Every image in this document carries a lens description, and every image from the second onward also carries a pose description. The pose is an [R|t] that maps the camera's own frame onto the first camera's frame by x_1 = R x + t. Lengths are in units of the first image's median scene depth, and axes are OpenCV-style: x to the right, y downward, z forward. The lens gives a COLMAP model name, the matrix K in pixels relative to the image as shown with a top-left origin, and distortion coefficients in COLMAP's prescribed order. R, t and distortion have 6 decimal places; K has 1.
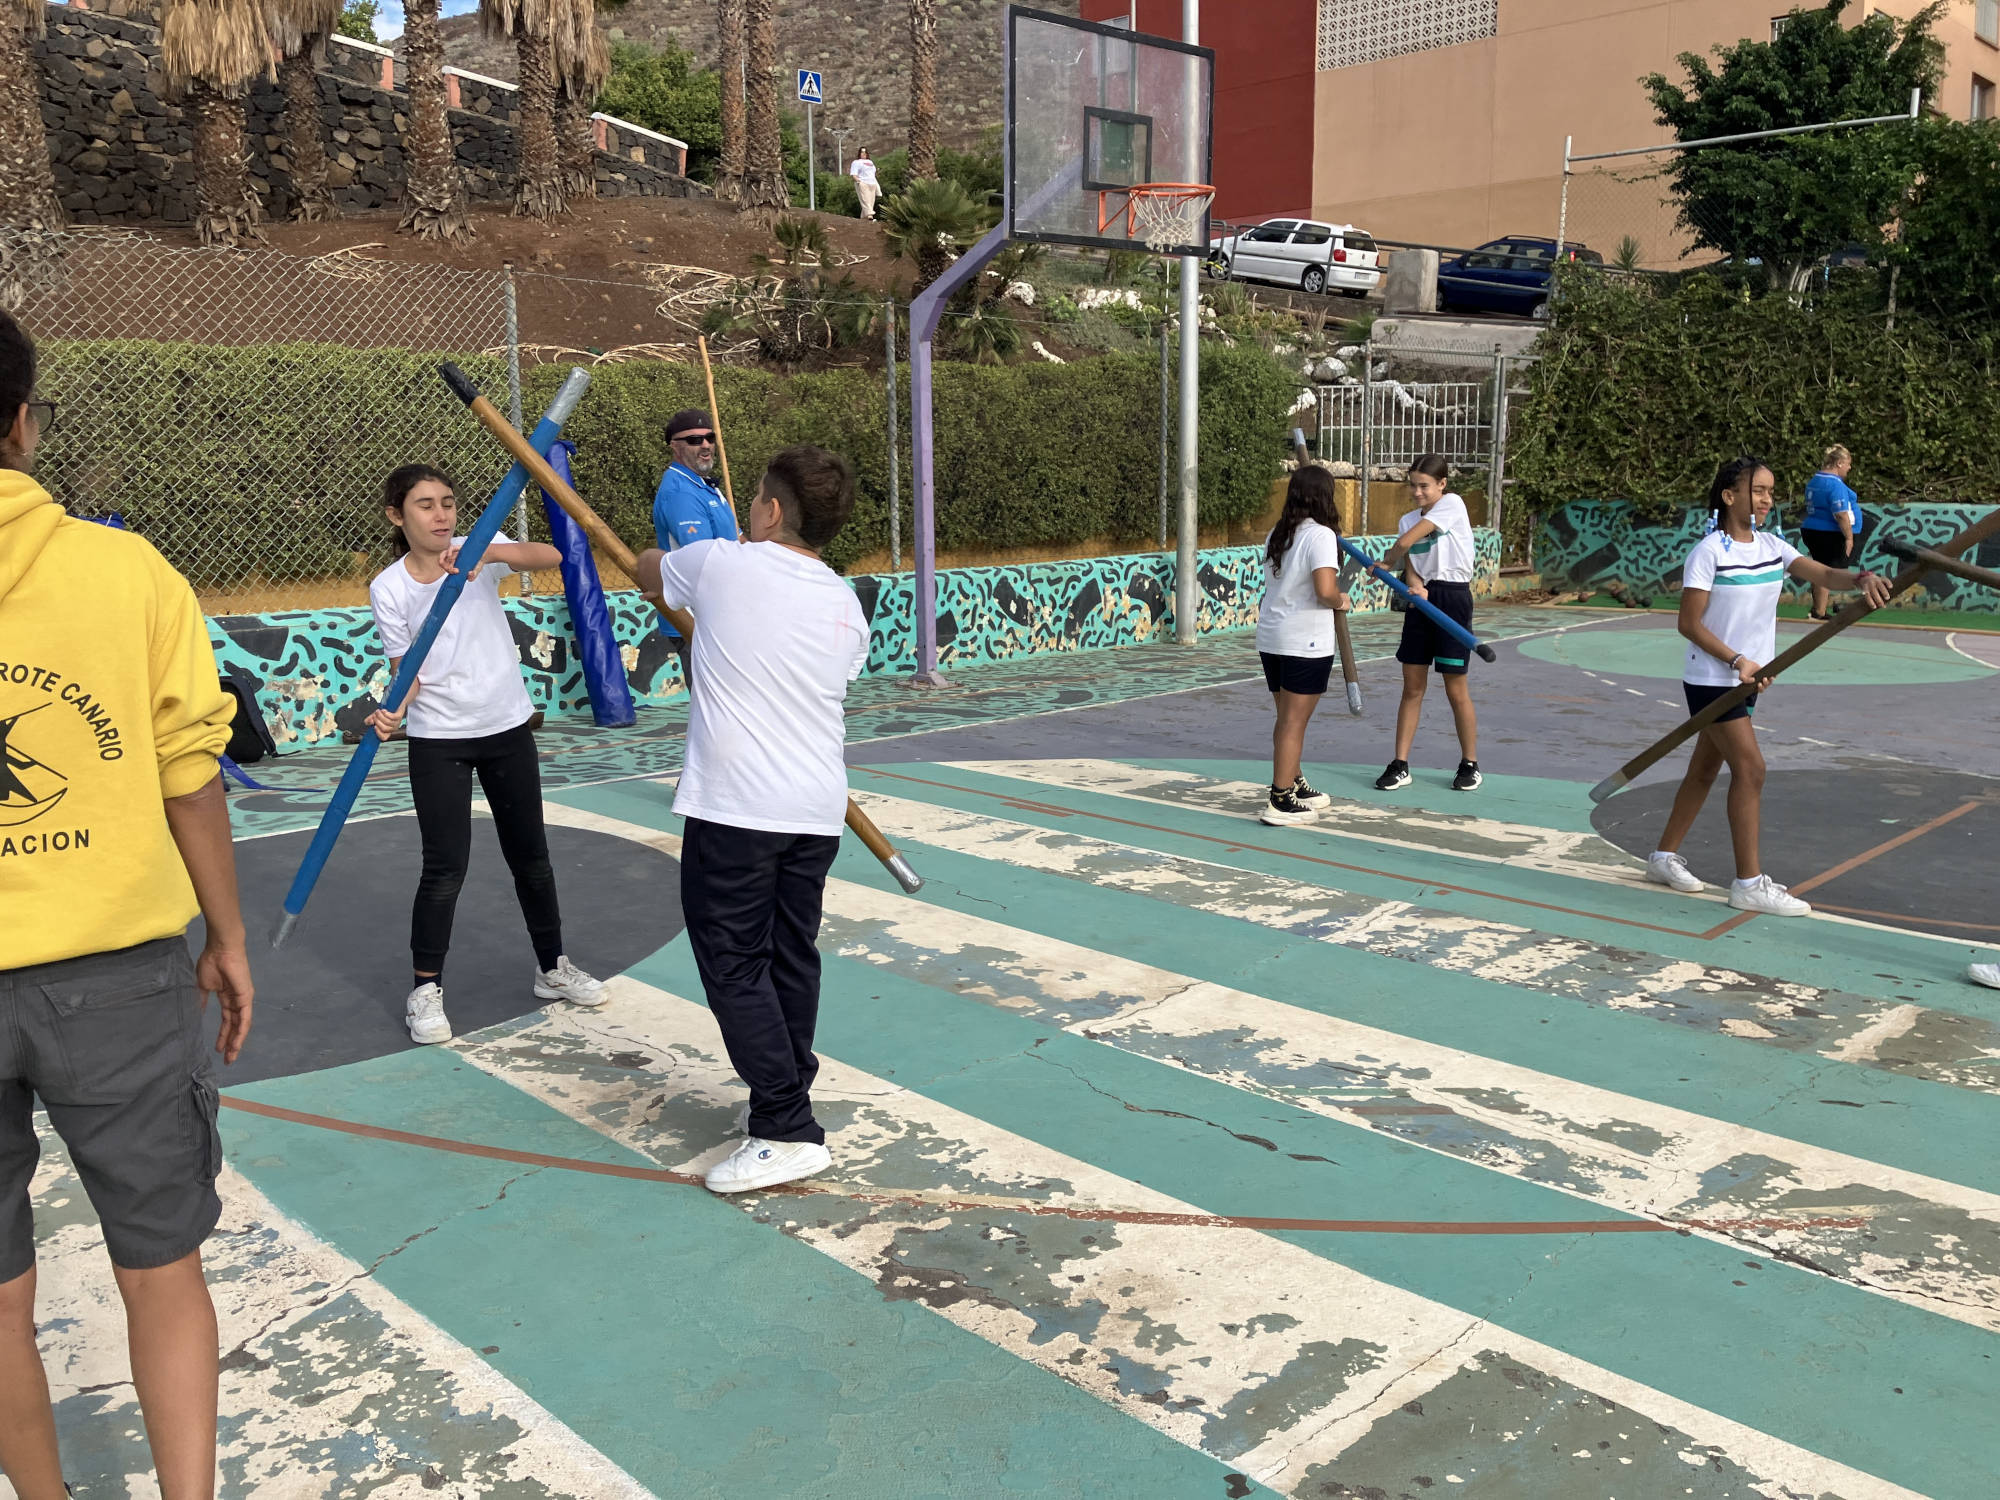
lens RADIAL K [[1653.4, 0, 1000.0], [0, 1653.4, 750.0], [0, 0, 1]] dist [0.011327, 0.008998]
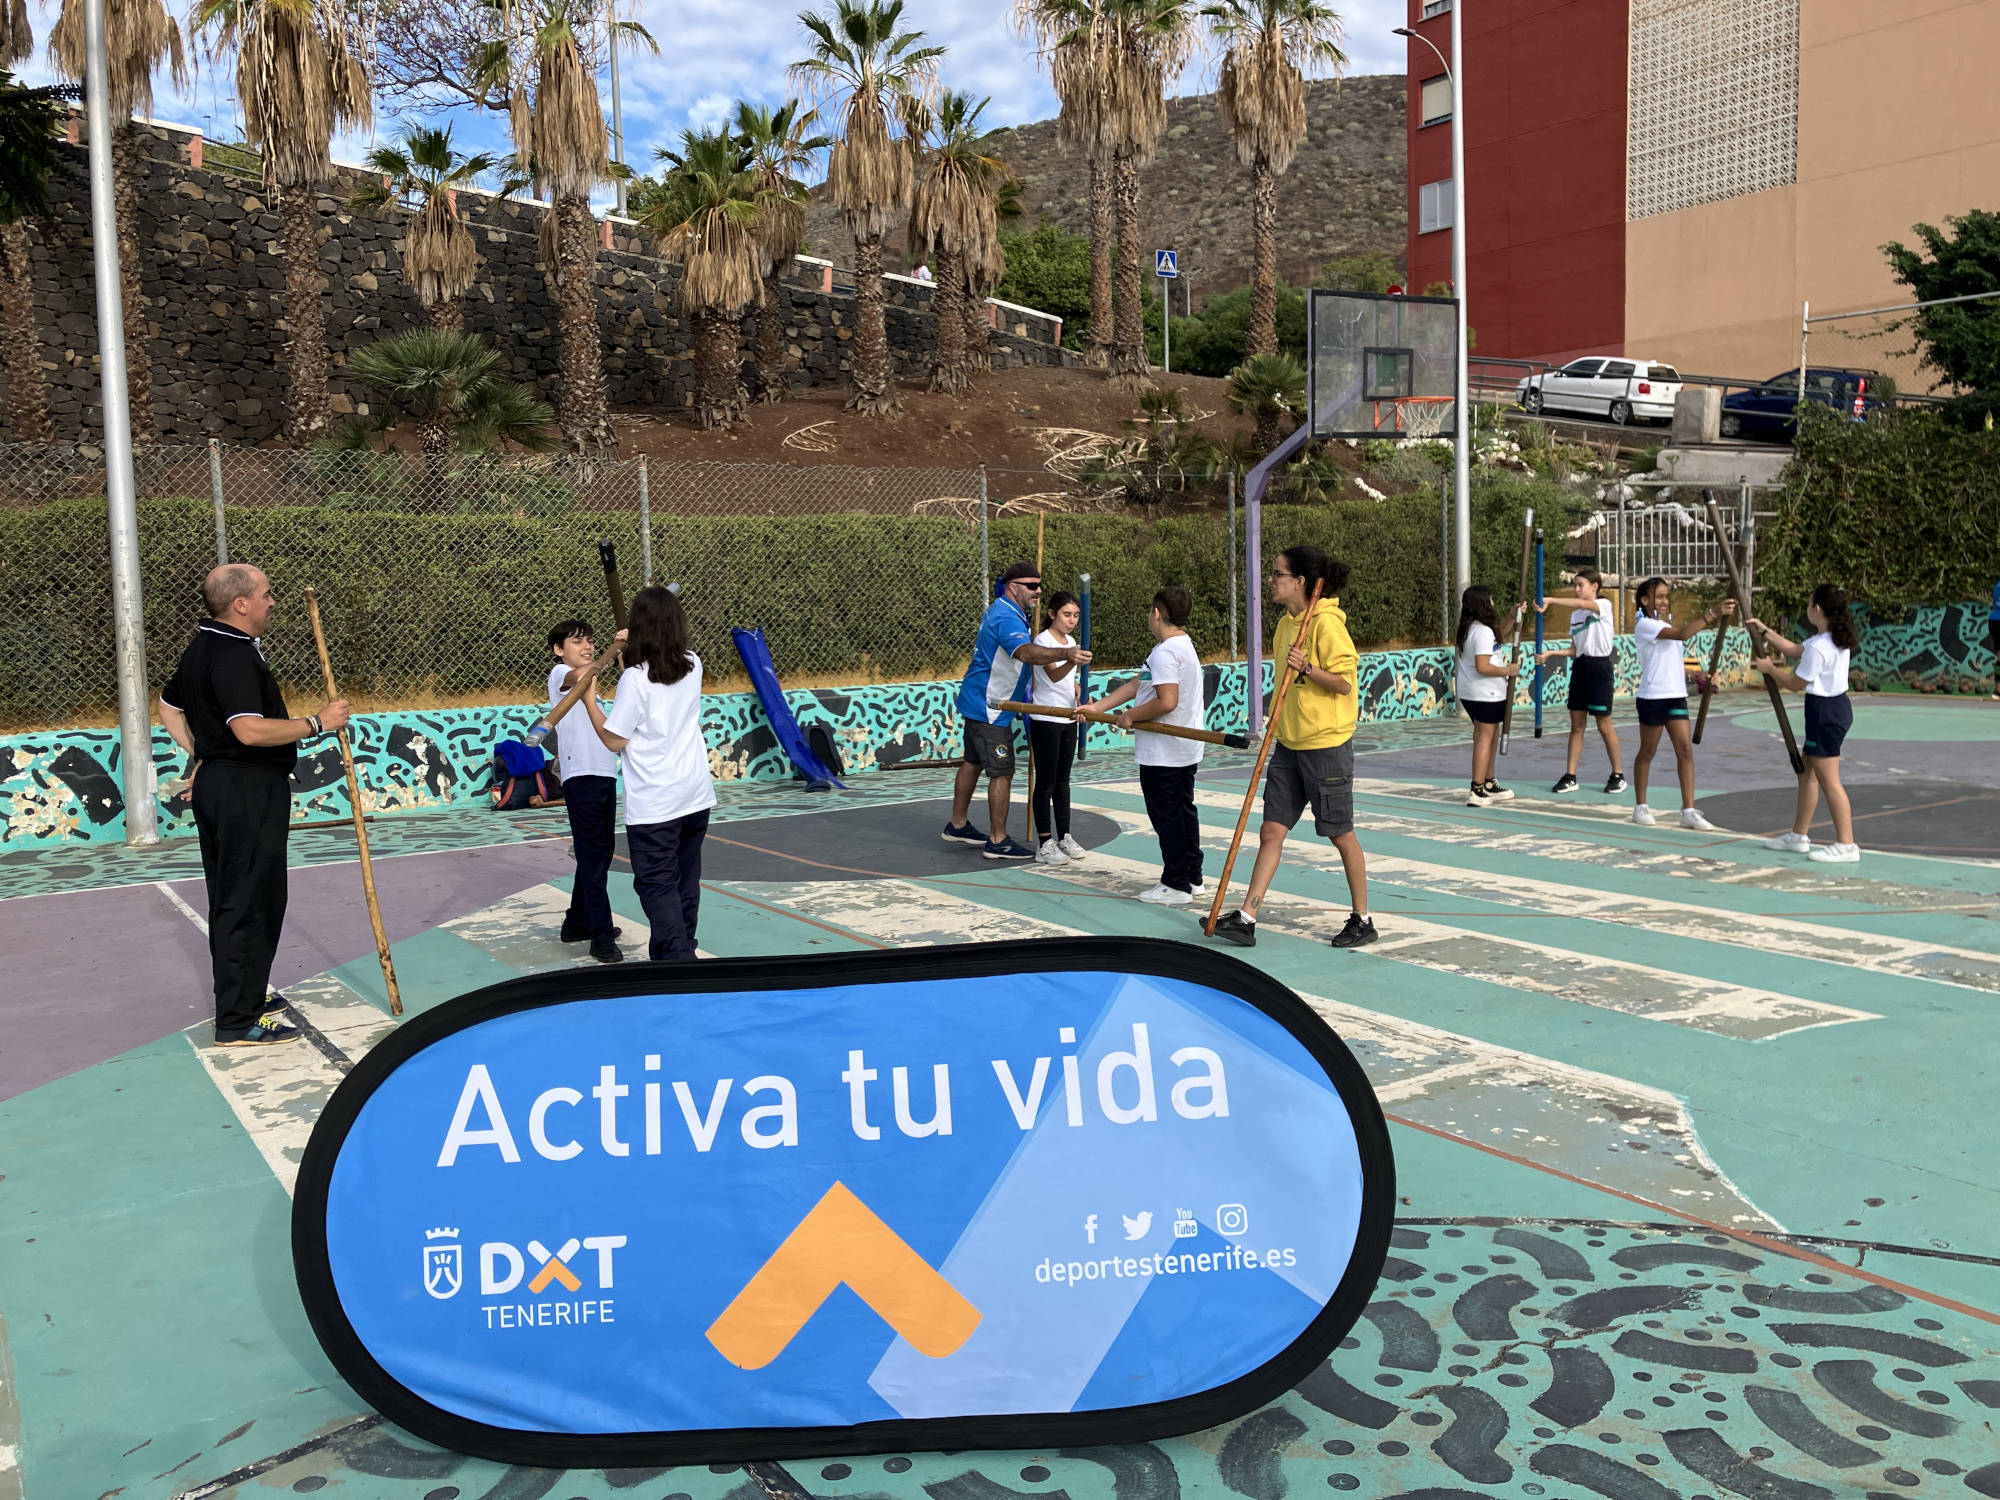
lens RADIAL K [[1646.8, 0, 1000.0], [0, 1646.8, 750.0], [0, 0, 1]] dist [0.048378, -0.004129]
pose [[0.978843, 0.002037, -0.204603, 0.016070], [-0.016190, 0.997587, -0.067519, 0.035082], [0.203971, 0.069403, 0.976514, -0.220627]]
